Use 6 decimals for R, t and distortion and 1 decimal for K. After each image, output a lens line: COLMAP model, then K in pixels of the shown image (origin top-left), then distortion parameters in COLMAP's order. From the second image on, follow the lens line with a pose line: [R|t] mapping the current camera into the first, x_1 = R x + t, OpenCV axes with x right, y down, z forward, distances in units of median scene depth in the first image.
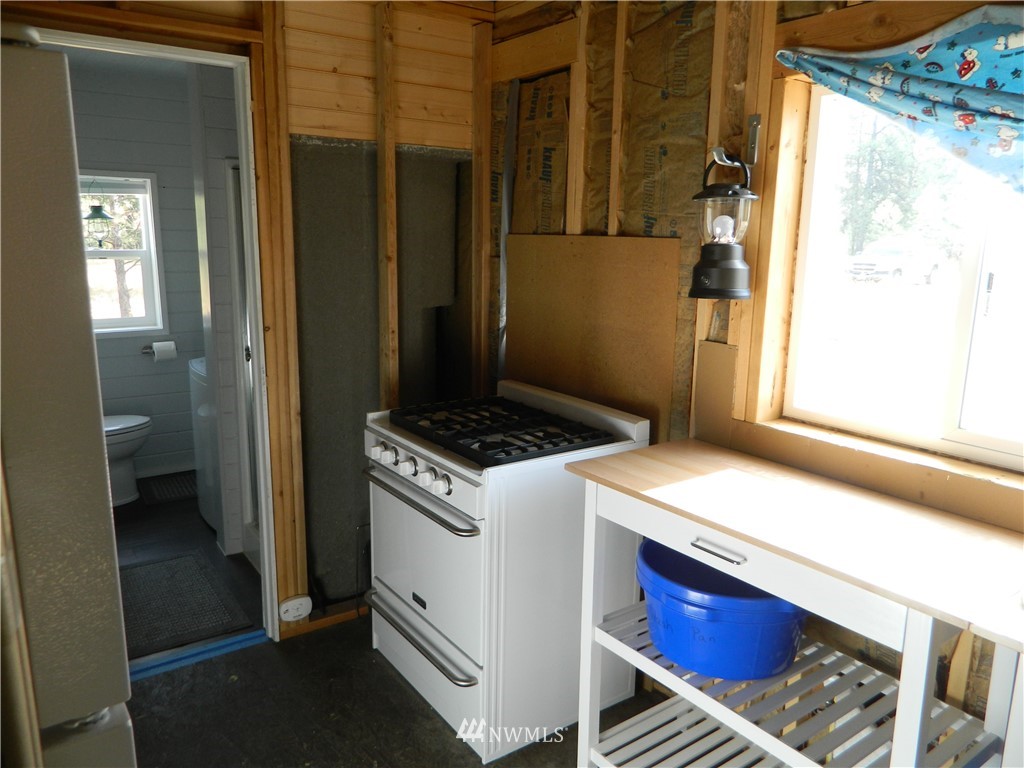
lens RADIAL K [[744.6, 0, 512.9], [0, 744.6, 375.6], [0, 0, 1]] dist [-0.000972, 0.002952]
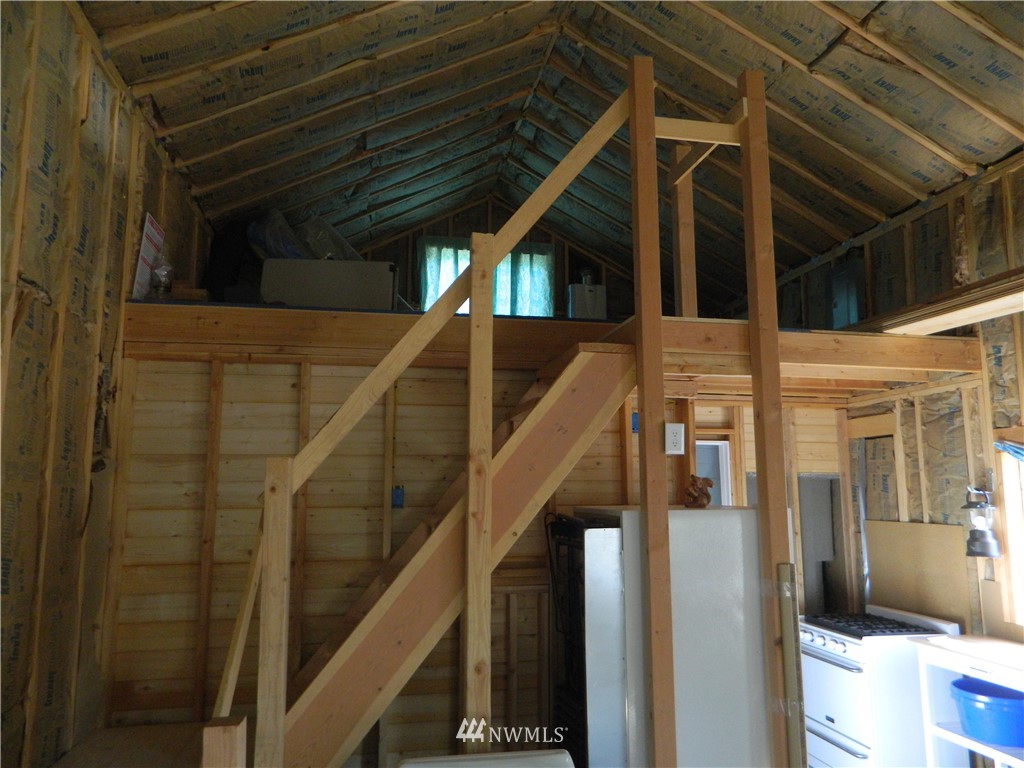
lens RADIAL K [[744.6, 0, 512.9], [0, 744.6, 375.6], [0, 0, 1]] dist [-0.000972, 0.002952]
pose [[0.905708, -0.078245, -0.416618, -0.000275], [-0.069678, 0.941969, -0.328388, 0.151965], [0.418136, 0.326453, 0.847697, -1.152908]]
